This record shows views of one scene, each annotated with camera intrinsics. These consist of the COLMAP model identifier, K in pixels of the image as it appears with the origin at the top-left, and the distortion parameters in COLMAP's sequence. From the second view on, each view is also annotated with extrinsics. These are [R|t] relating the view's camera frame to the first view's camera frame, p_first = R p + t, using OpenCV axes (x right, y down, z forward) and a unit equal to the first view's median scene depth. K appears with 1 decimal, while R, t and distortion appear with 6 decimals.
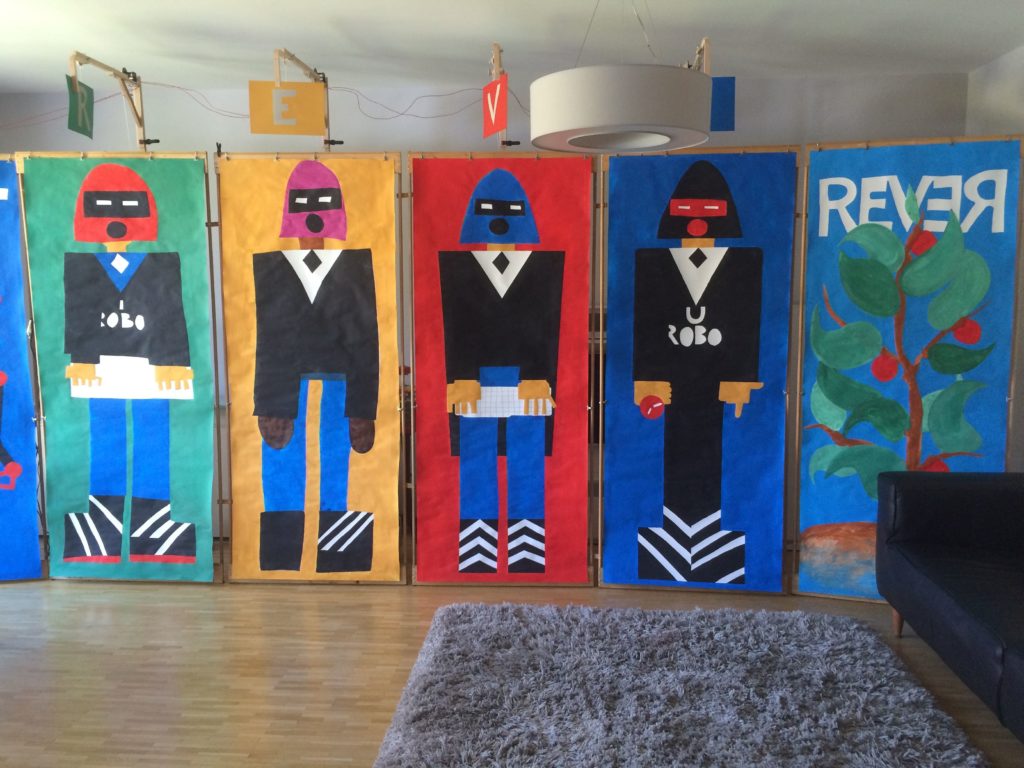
lens RADIAL K [[871.3, 0, 510.0], [0, 871.3, 380.6], [0, 0, 1]] dist [0.071647, -0.087406]
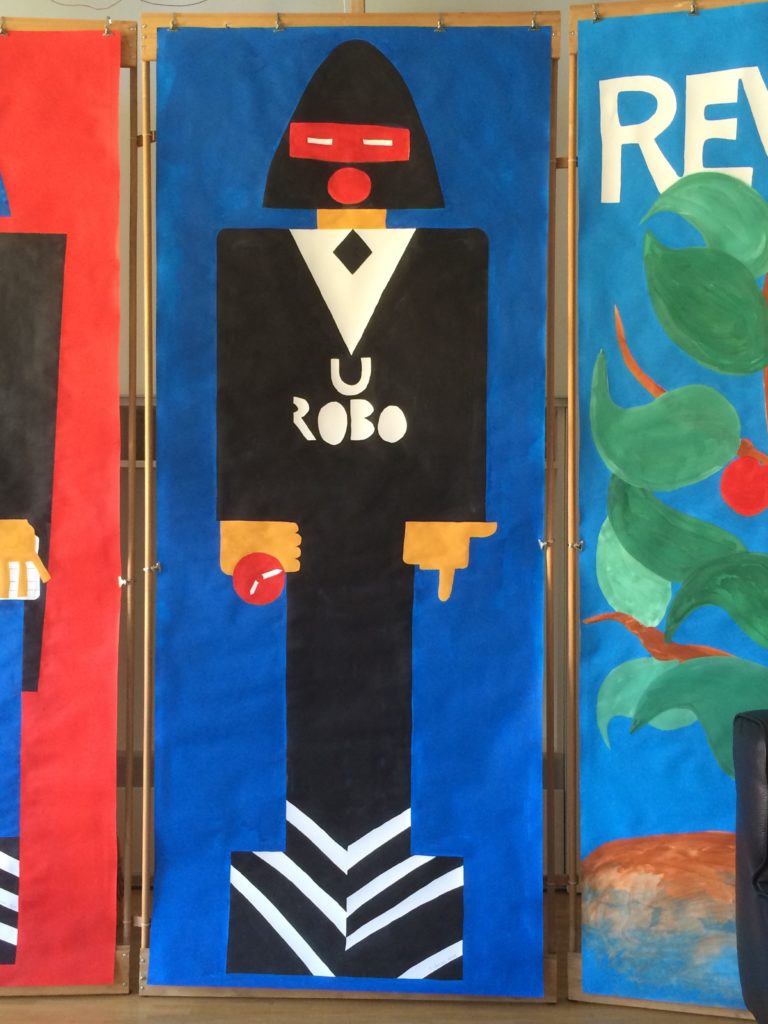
lens RADIAL K [[1215.2, 0, 398.5], [0, 1215.2, 511.9], [0, 0, 1]] dist [0.052335, 0.000000]
pose [[0.997520, 0.006975, 0.070043, 0.190043], [0.000374, 0.994538, -0.104370, 0.061826], [-0.070388, 0.104137, 0.992069, 0.365497]]
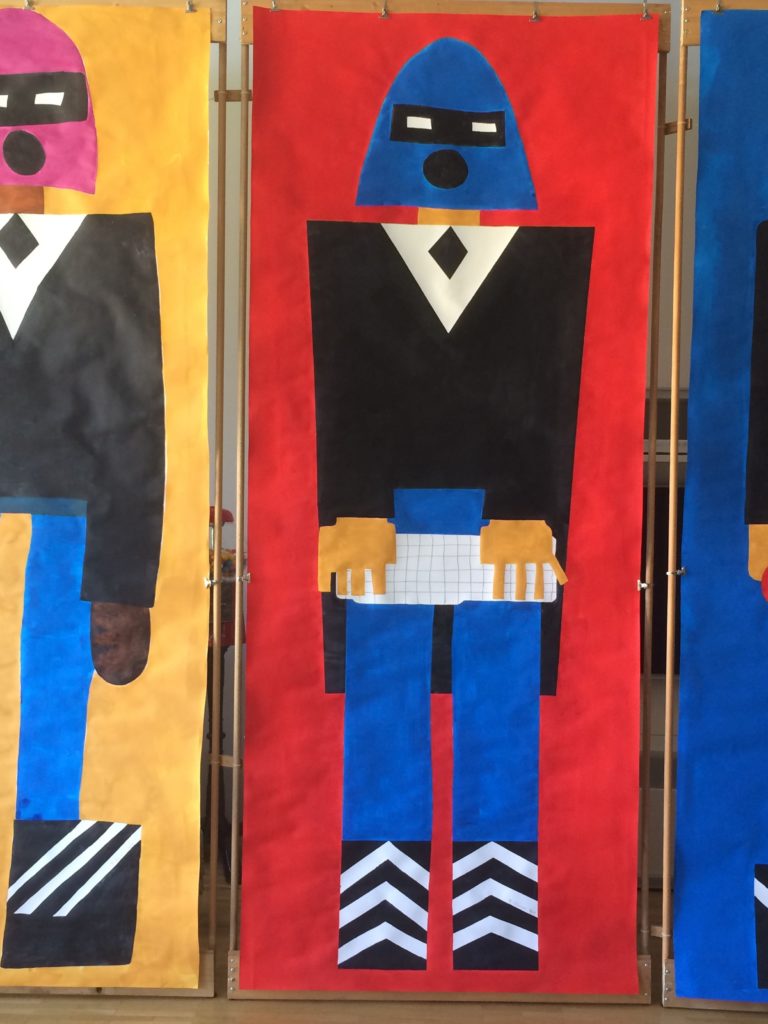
lens RADIAL K [[1215.2, 0, 390.0], [0, 1215.2, 515.1], [0, 0, 1]] dist [0.052335, 0.000000]
pose [[0.999222, 0.015131, 0.036433, -0.059785], [-0.012250, 0.996876, -0.078027, 0.045949], [-0.037500, 0.077520, 0.996285, 0.394858]]
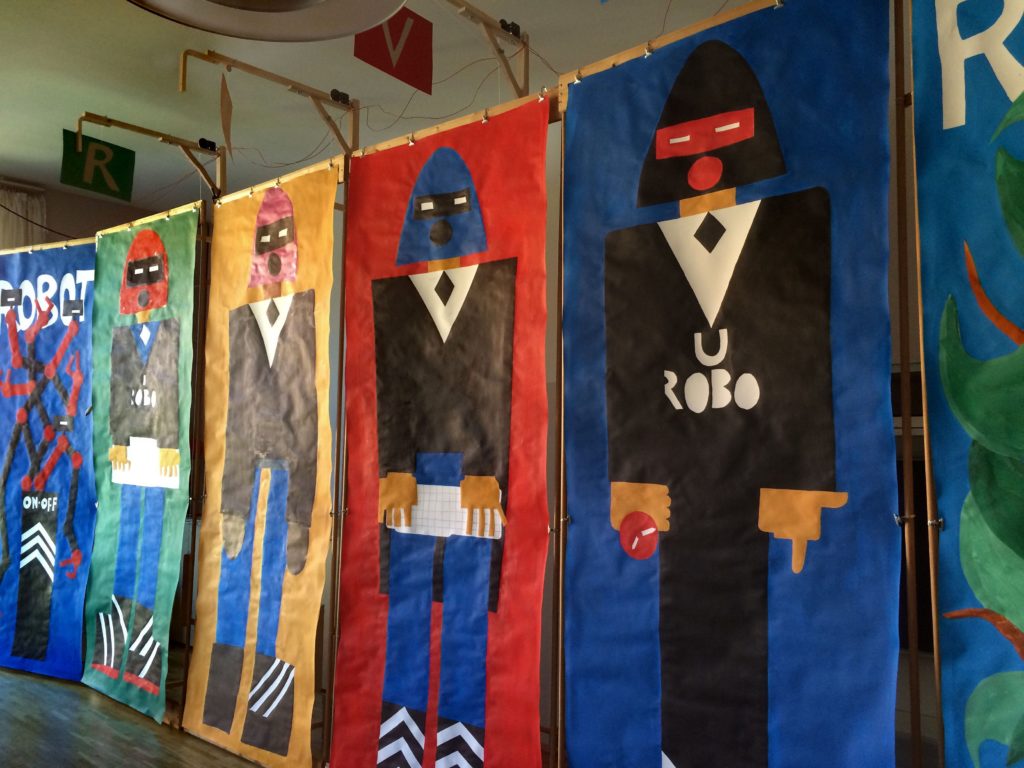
lens RADIAL K [[871.3, 0, 513.7], [0, 871.3, 379.4], [0, 0, 1]] dist [0.071647, -0.087406]
pose [[0.777718, -0.039337, -0.627382, 0.424677], [-0.086250, 0.981923, -0.168485, 0.033231], [0.622669, 0.185146, 0.760266, 0.556359]]
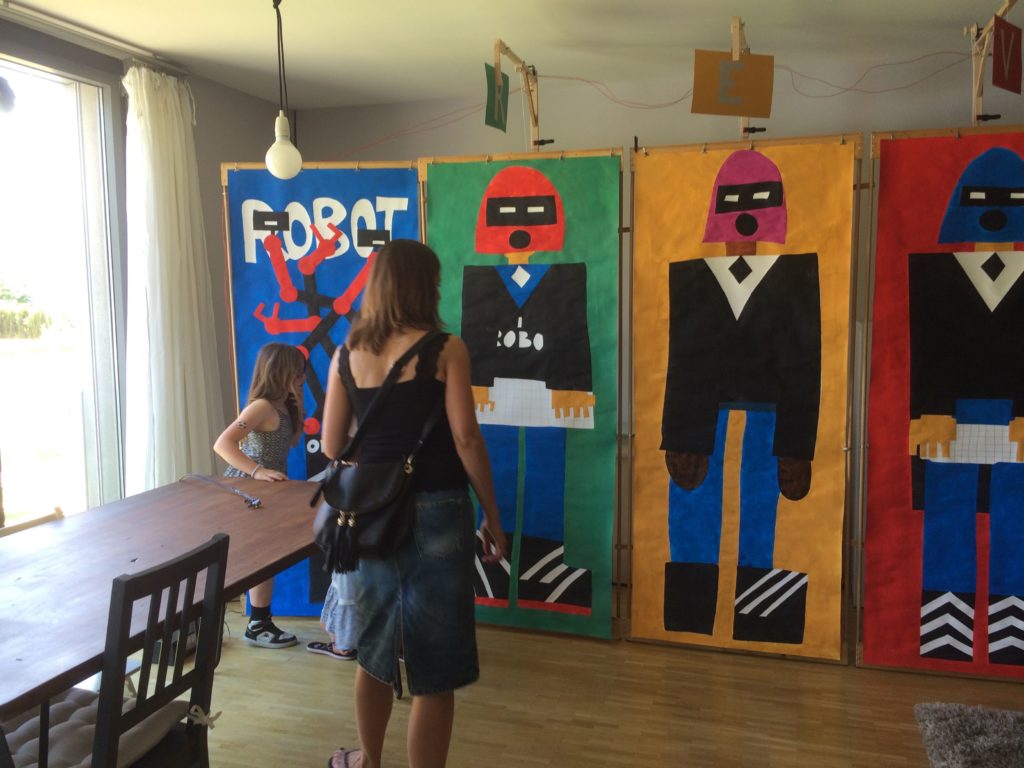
lens RADIAL K [[871.3, 0, 512.2], [0, 871.3, 381.8], [0, 0, 1]] dist [0.071647, -0.087406]
pose [[0.971489, 0.015930, -0.236548, -0.238840], [-0.020116, 0.999681, -0.015293, -0.011064], [0.236229, 0.019616, 0.971499, 0.130392]]
